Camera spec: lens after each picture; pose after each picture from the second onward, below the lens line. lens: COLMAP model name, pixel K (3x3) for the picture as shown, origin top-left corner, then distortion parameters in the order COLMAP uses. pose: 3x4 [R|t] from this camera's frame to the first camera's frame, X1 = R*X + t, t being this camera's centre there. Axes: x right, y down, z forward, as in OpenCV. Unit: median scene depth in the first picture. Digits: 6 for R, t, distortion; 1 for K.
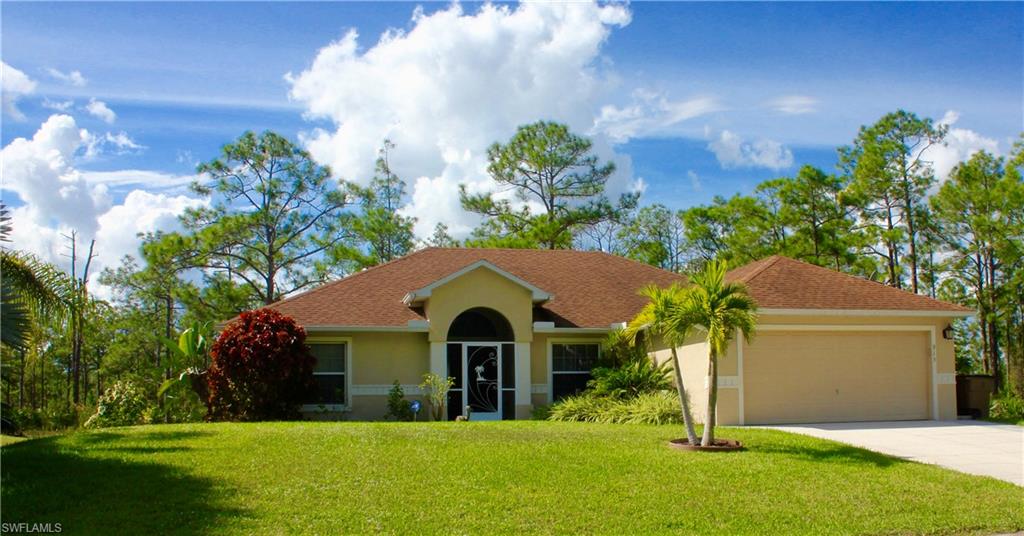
lens RADIAL K [[1020.8, 0, 512.1], [0, 1020.8, 326.9], [0, 0, 1]] dist [-0.166029, -0.006907]
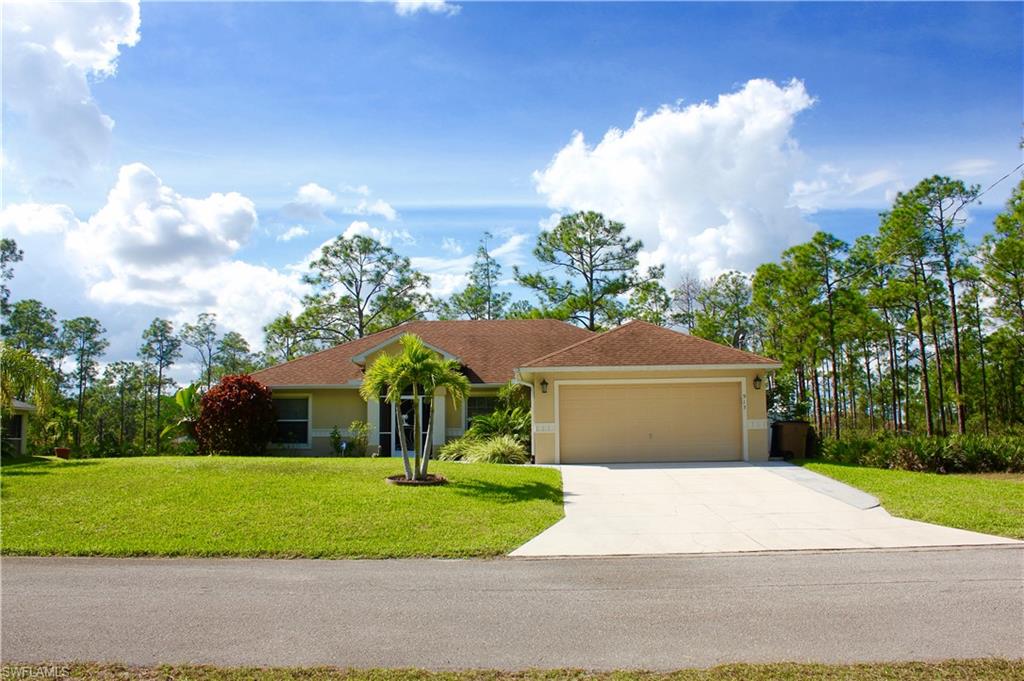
lens RADIAL K [[849.4, 0, 512.0], [0, 849.4, 340.5], [0, 0, 1]] dist [-0.147704, 0.003256]
pose [[0.962213, -0.029887, -0.270653, 0.218519], [0.018497, 0.998836, -0.044539, -0.002846], [0.271669, 0.037849, 0.961646, 0.002376]]
